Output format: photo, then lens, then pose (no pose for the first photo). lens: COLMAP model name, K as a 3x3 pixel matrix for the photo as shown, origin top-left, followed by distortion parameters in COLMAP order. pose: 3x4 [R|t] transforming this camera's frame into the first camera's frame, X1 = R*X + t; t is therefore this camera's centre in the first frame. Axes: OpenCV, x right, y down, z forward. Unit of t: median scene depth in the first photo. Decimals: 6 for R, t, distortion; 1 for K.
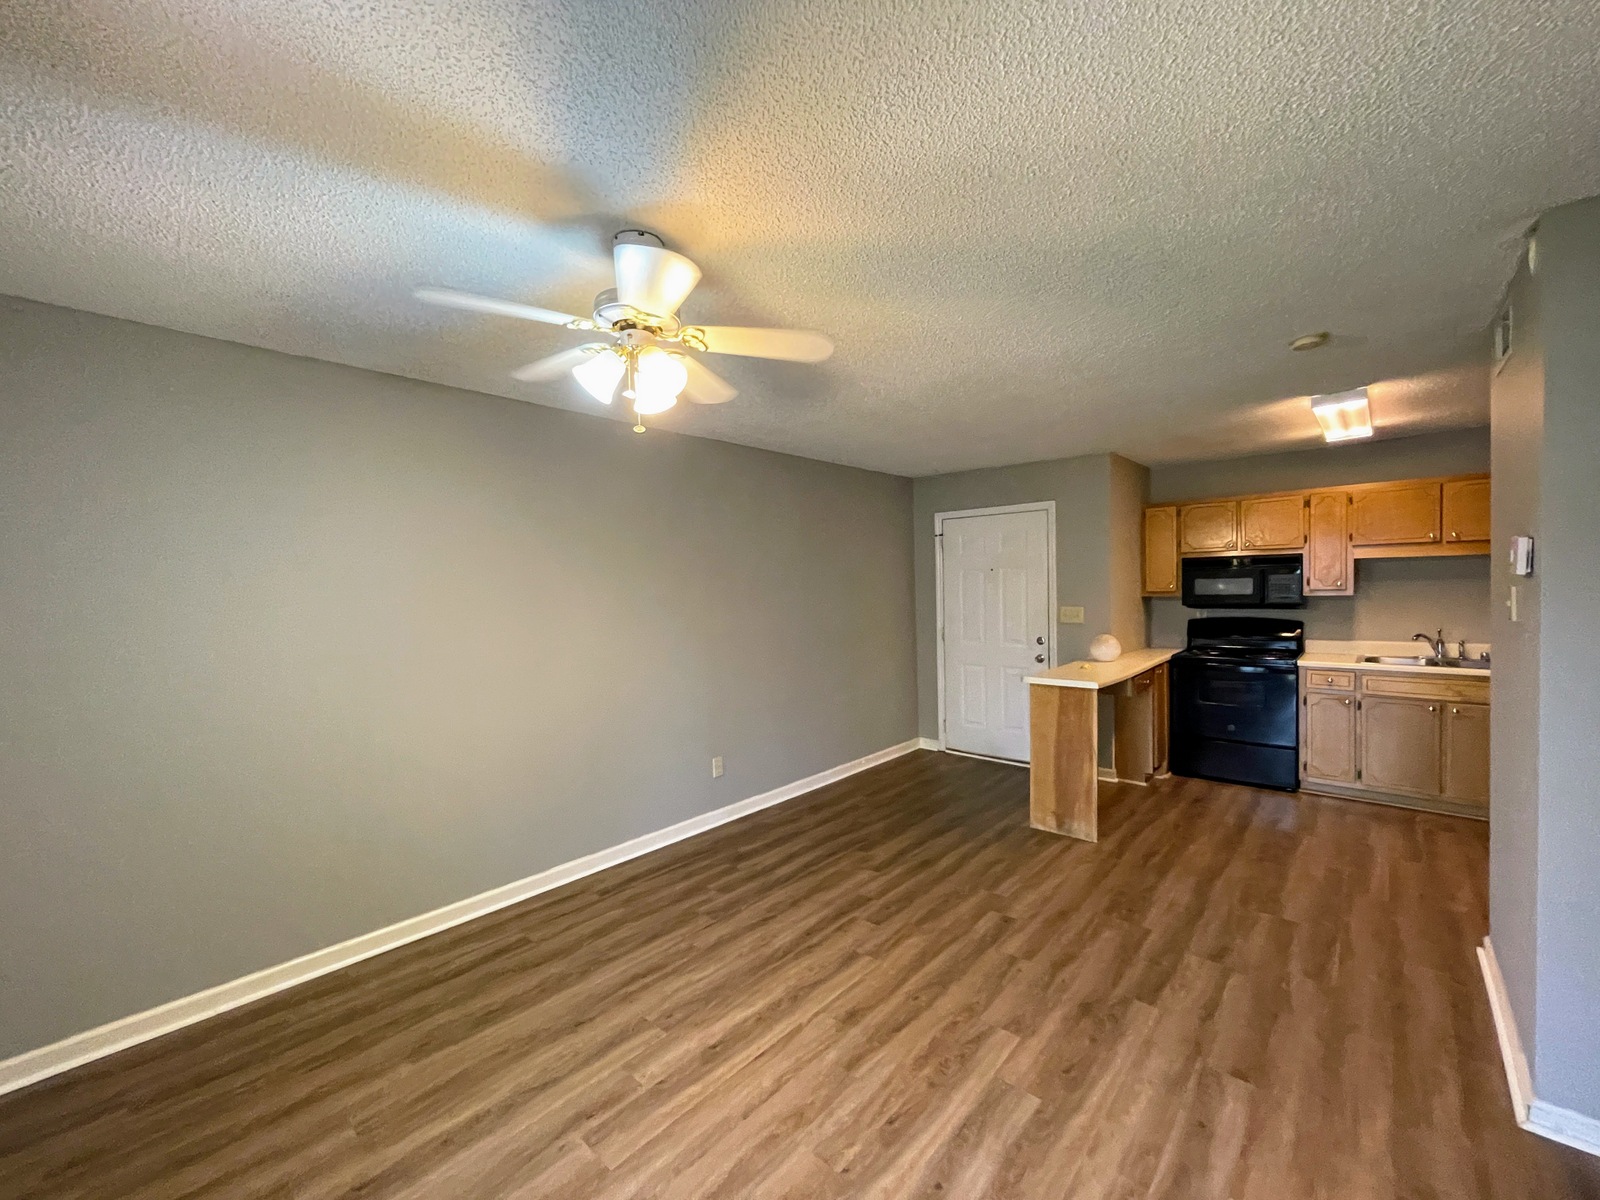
lens RADIAL K [[653.4, 0, 793.7], [0, 653.4, 605.6], [0, 0, 1]] dist [0.001705, 0.001812]
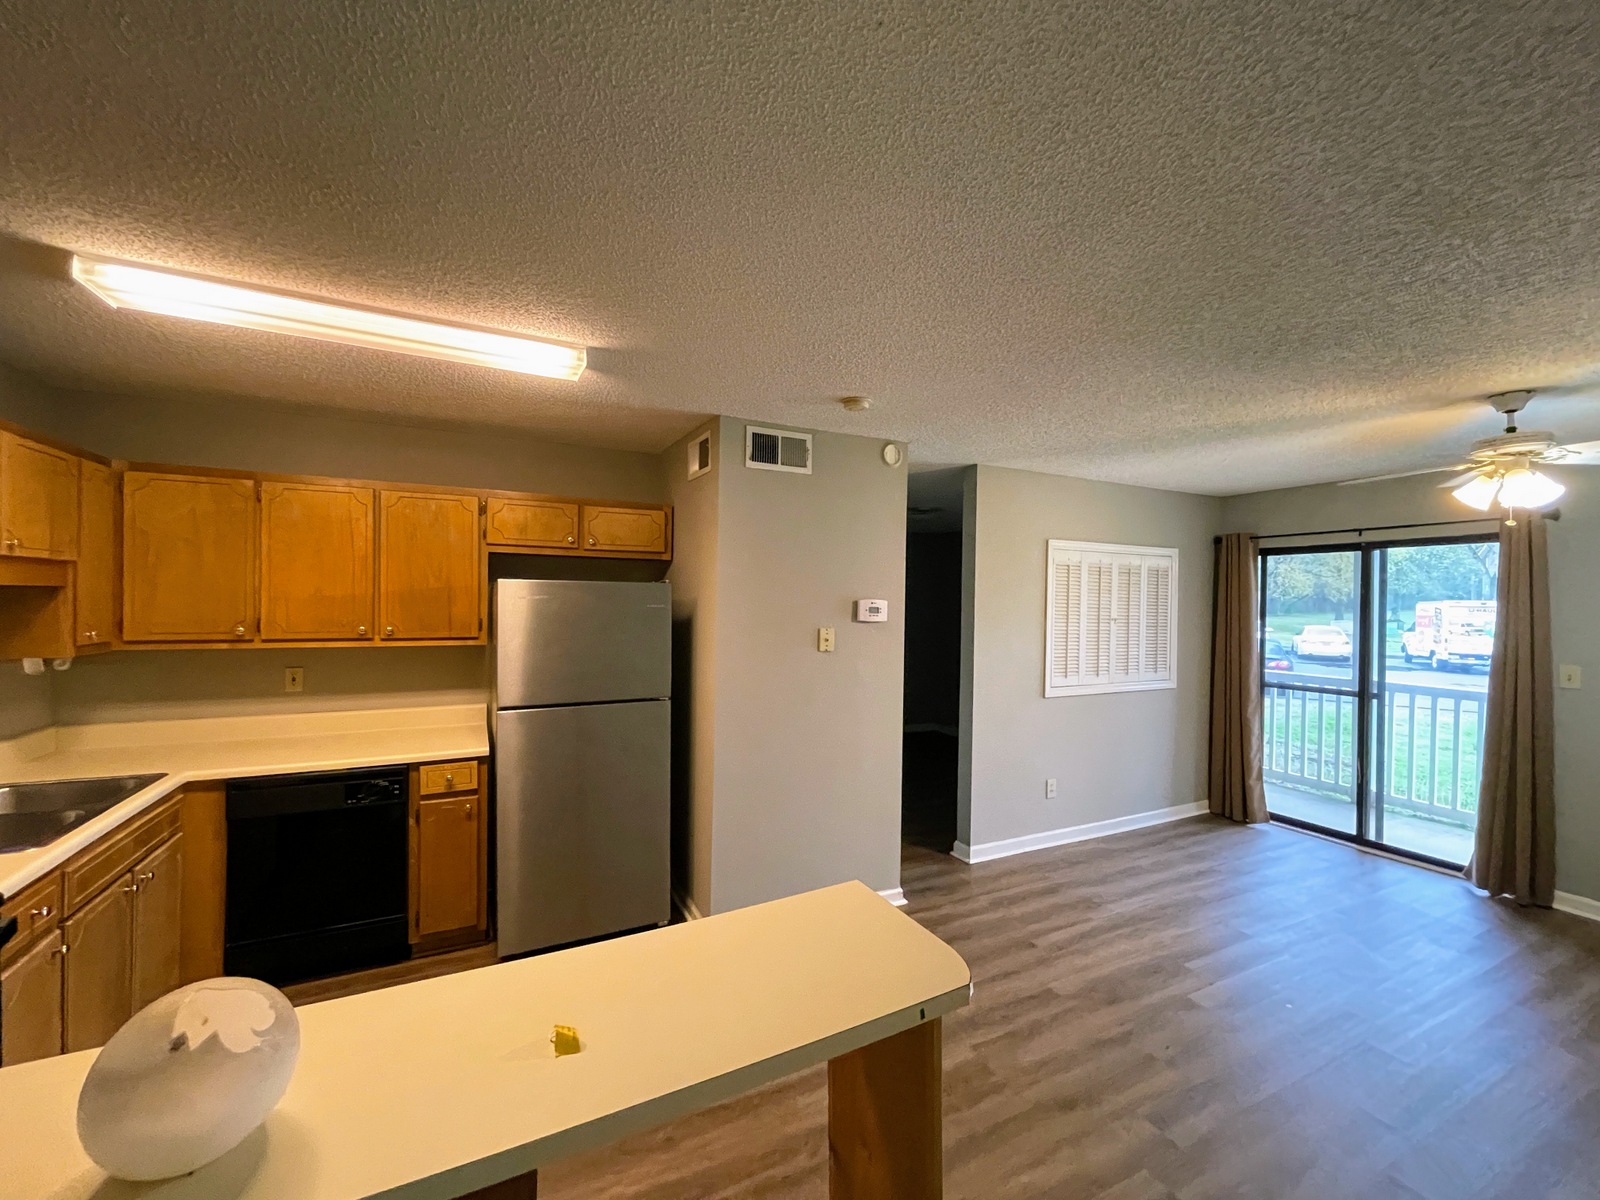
lens RADIAL K [[653.4, 0, 798.2], [0, 653.4, 602.1], [0, 0, 1]] dist [0.001705, 0.001812]
pose [[-0.931975, 0.008813, 0.362414, 0.454644], [0.018647, 0.999546, 0.023646, -0.100289], [-0.362041, 0.028795, -0.931717, 1.890044]]
